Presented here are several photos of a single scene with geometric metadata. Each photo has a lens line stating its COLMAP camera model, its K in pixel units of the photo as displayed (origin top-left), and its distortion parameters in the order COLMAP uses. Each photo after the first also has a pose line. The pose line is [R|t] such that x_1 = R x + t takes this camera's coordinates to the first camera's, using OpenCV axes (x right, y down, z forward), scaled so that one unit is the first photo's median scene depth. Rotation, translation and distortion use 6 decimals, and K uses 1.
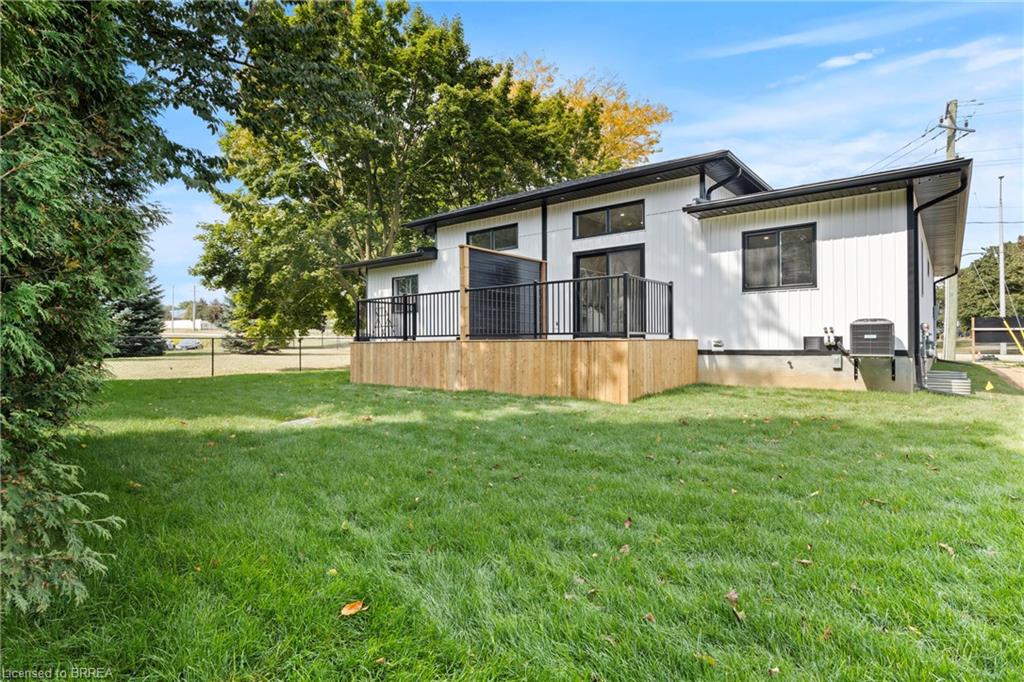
lens RADIAL K [[538.3, 0, 504.6], [0, 538.3, 344.6], [0, 0, 1]] dist [-0.012855, -0.000959]
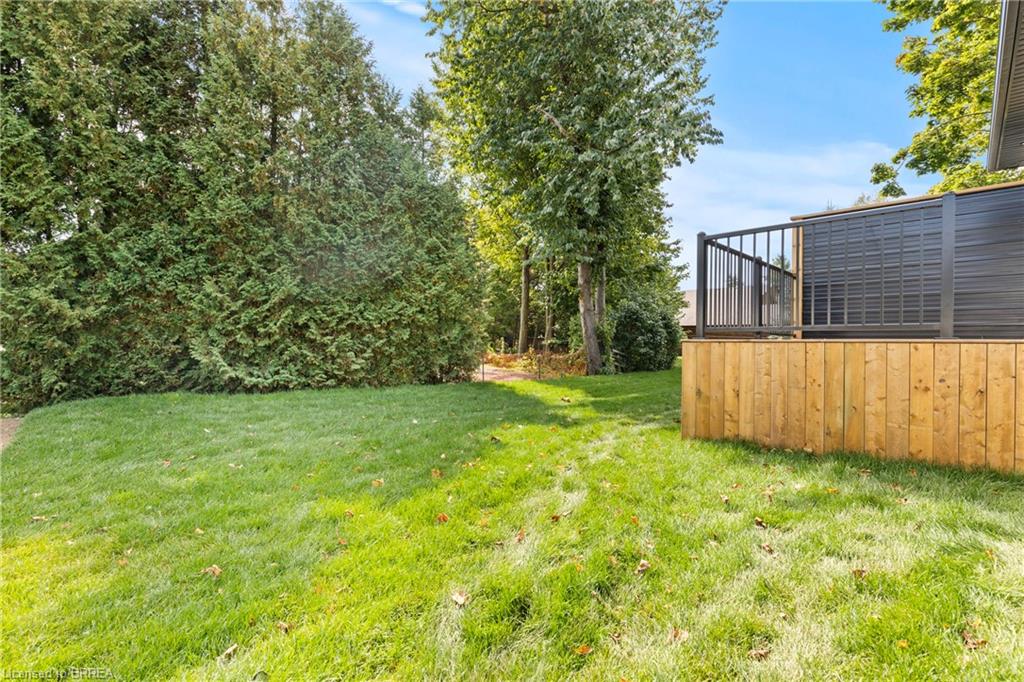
lens RADIAL K [[465.4, 0, 508.6], [0, 465.4, 342.2], [0, 0, 1]] dist [0.003313, -0.000882]
pose [[-0.081944, 0.002304, -0.996634, 0.752911], [-0.000455, 0.999997, 0.002349, -0.007551], [0.996637, 0.000646, -0.081943, 0.928843]]
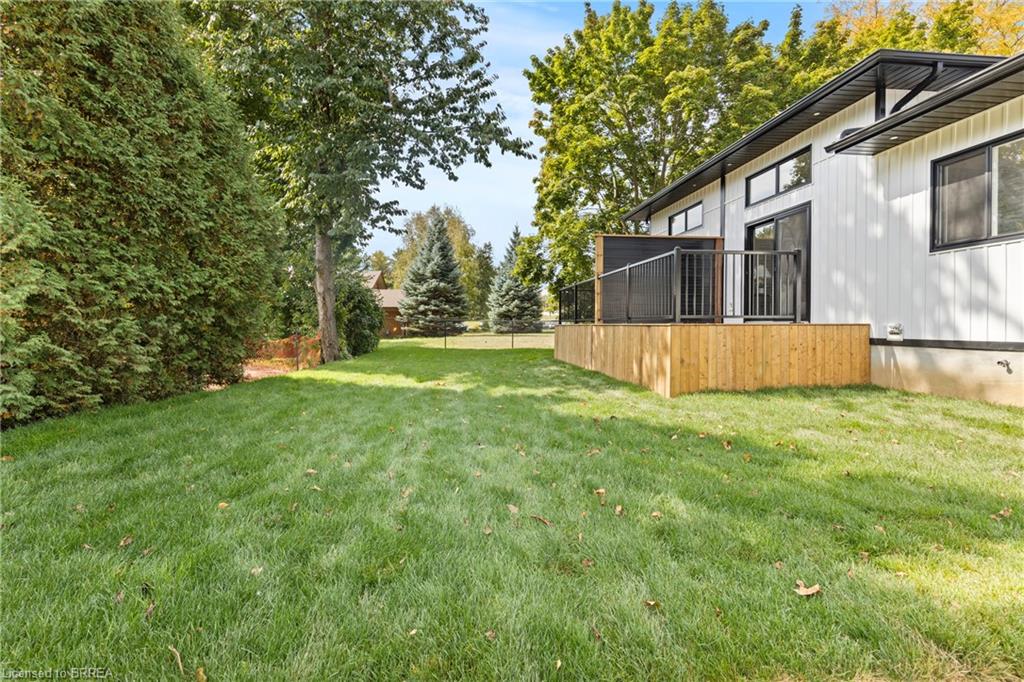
lens RADIAL K [[465.4, 0, 509.1], [0, 465.4, 335.2], [0, 0, 1]] dist [0.003313, -0.000882]
pose [[0.722659, 0.015392, -0.691033, 0.467356], [0.002095, 0.999699, 0.024459, -0.011443], [0.691201, -0.019123, 0.722409, 0.225397]]
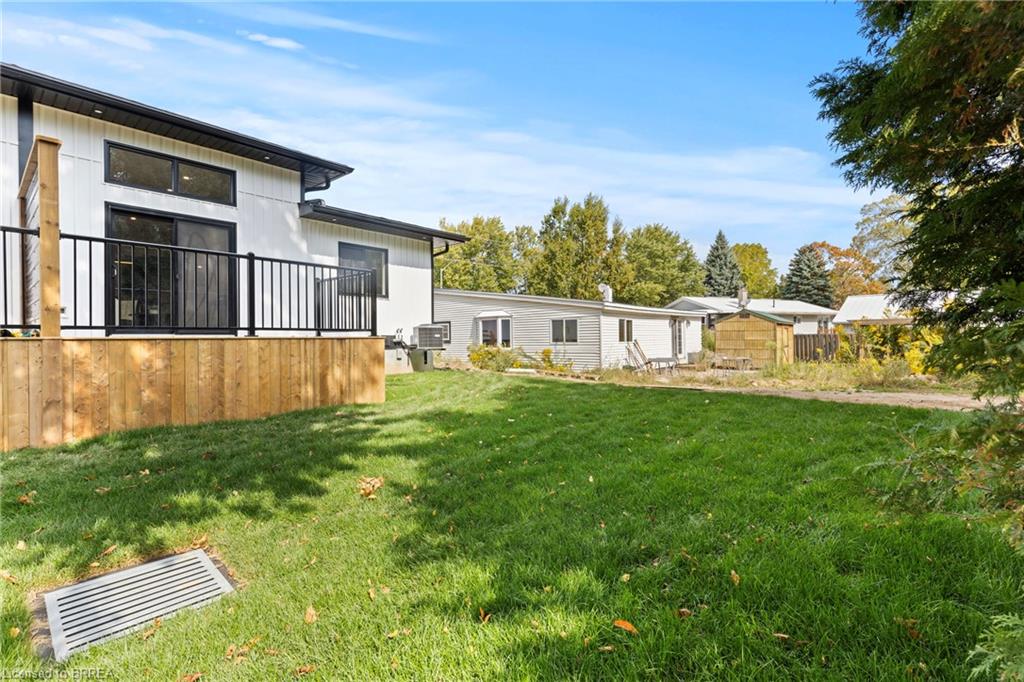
lens RADIAL K [[465.4, 0, 506.7], [0, 465.4, 340.9], [0, 0, 1]] dist [0.003313, -0.000882]
pose [[0.020818, -0.003405, 0.999777, -0.522849], [0.010571, 0.999939, 0.003185, -0.001915], [-0.999727, 0.010502, 0.020853, 0.631861]]
